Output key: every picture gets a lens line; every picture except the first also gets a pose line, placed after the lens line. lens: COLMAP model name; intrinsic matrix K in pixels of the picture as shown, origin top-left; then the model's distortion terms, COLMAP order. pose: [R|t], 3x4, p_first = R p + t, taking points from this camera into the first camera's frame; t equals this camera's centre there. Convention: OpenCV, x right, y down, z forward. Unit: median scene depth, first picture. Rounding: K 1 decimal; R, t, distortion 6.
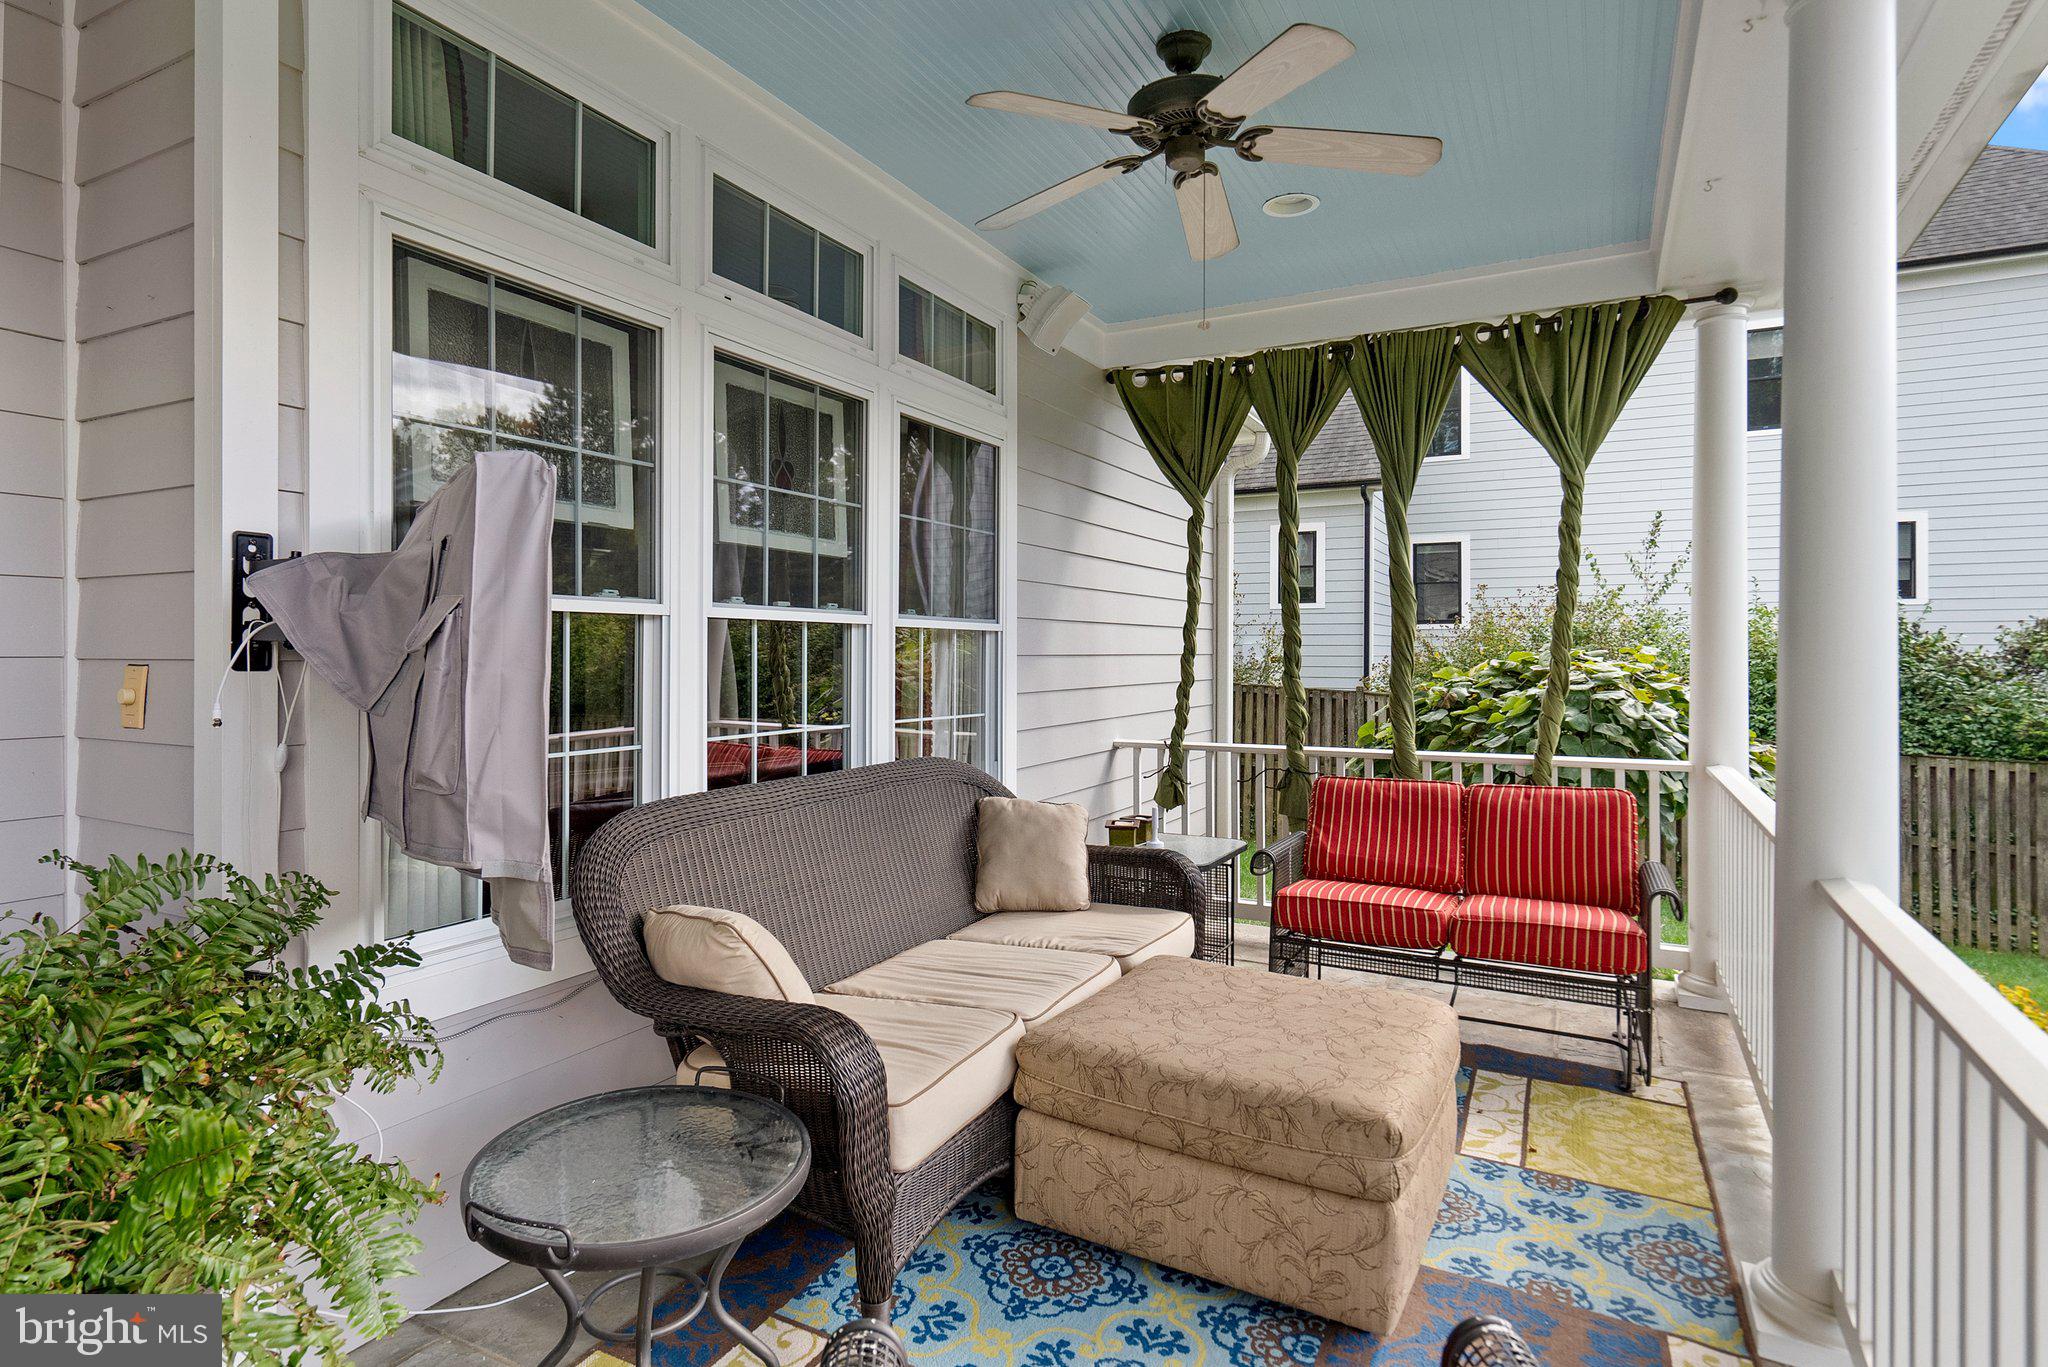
lens RADIAL K [[1079.9, 0, 1024.0], [0, 1079.9, 683.5], [0, 0, 1]] dist [0.005548, 0.002416]
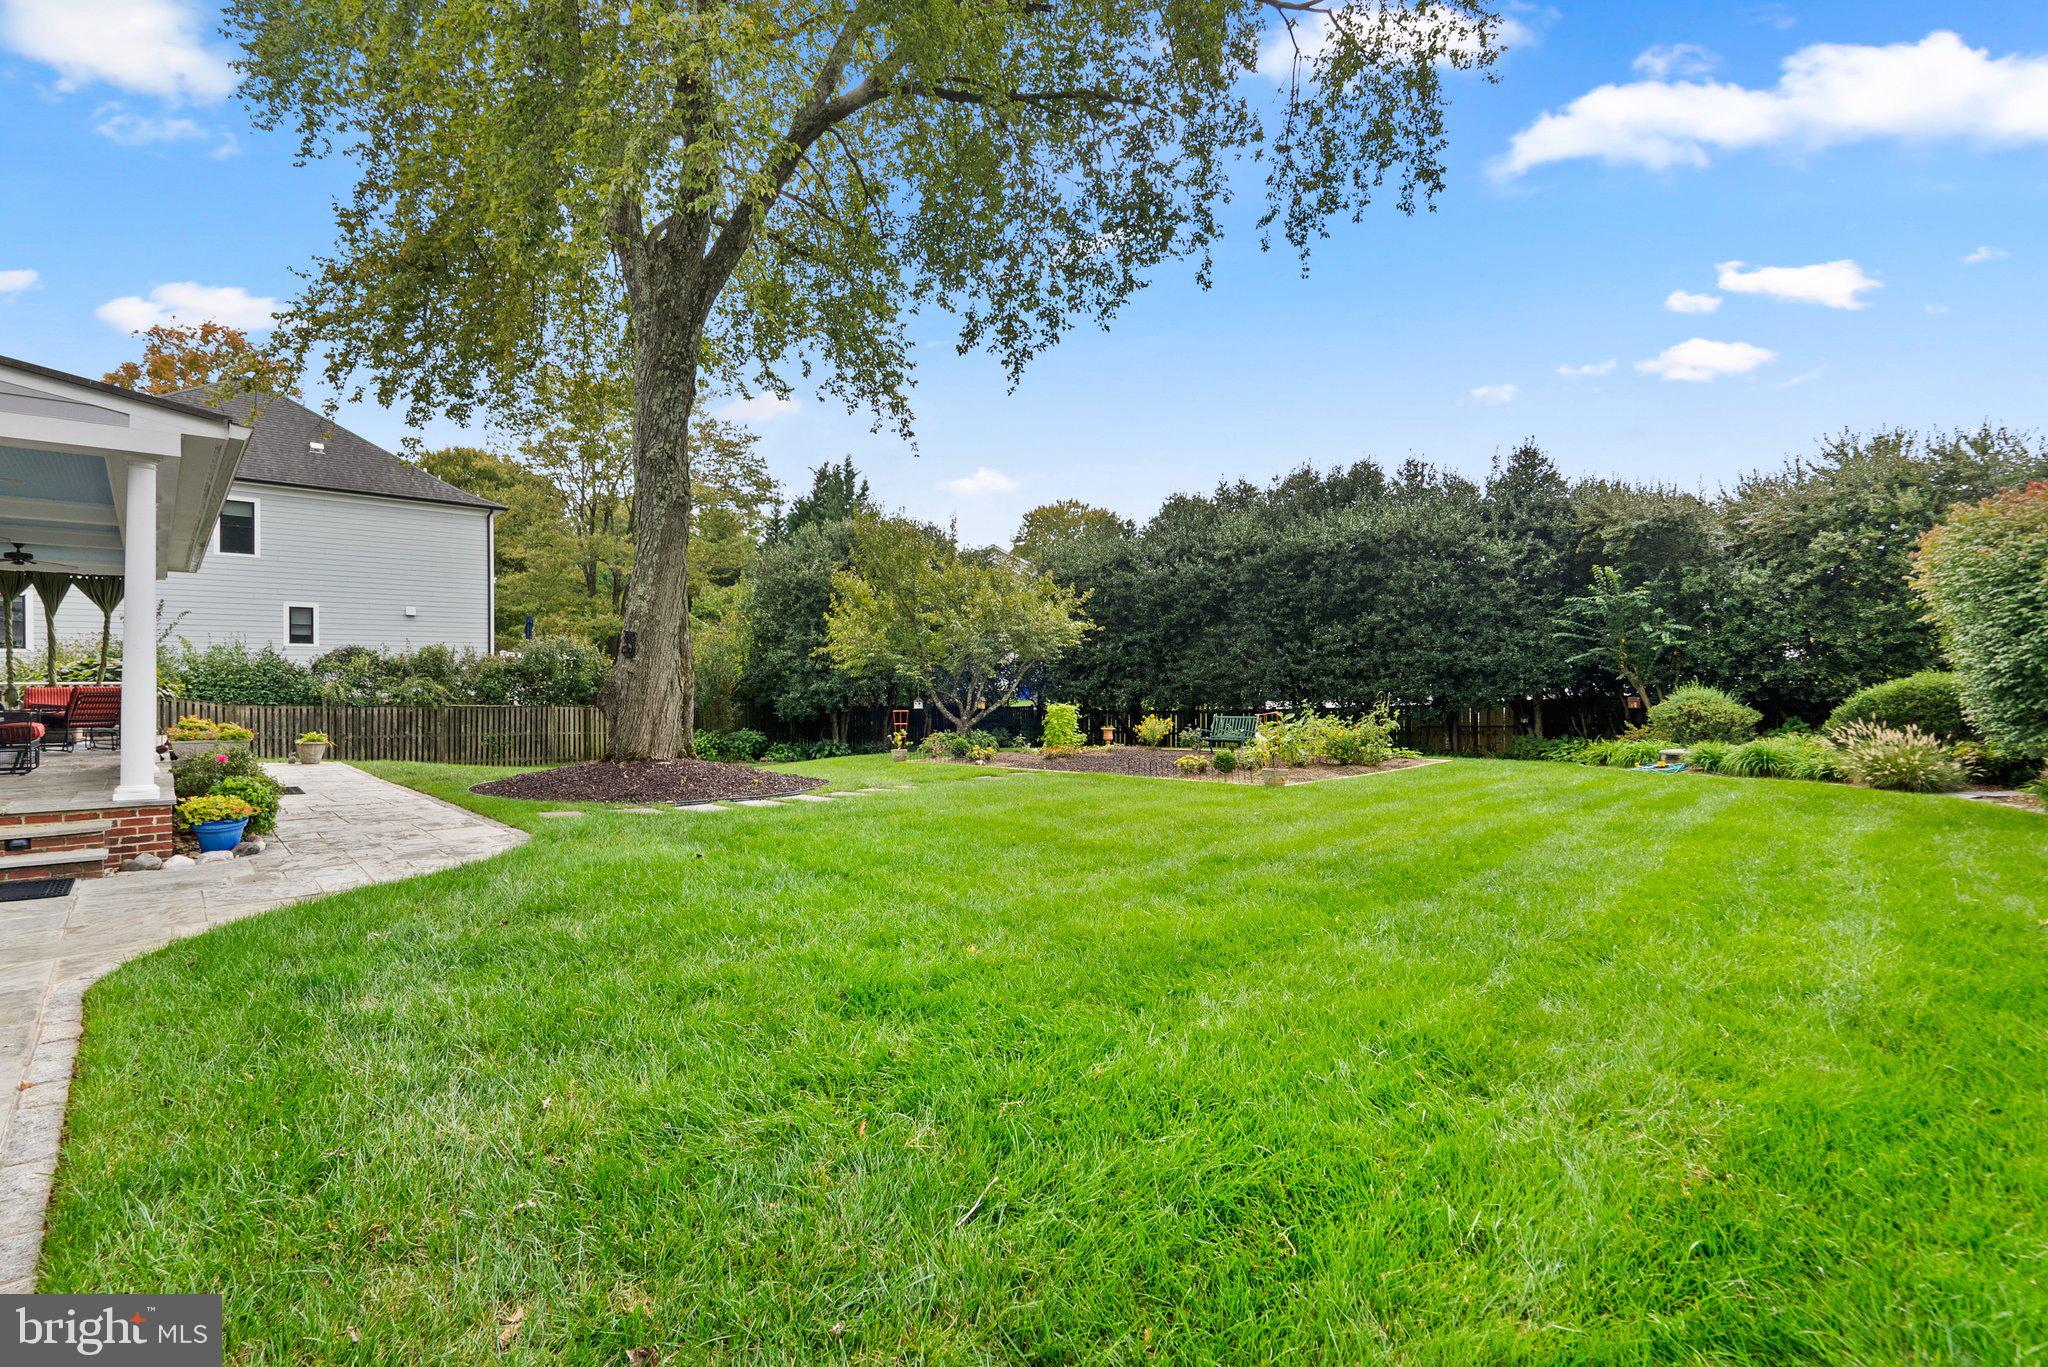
lens RADIAL K [[957.5, 0, 983.1], [0, 957.5, 674.6], [0, 0, 1]] dist [-0.021955, 0.000453]
pose [[0.351300, 0.006941, 0.936237, -1.242224], [0.017492, 0.999749, -0.013975, 0.110229], [-0.936099, 0.021286, 0.351091, -2.510609]]
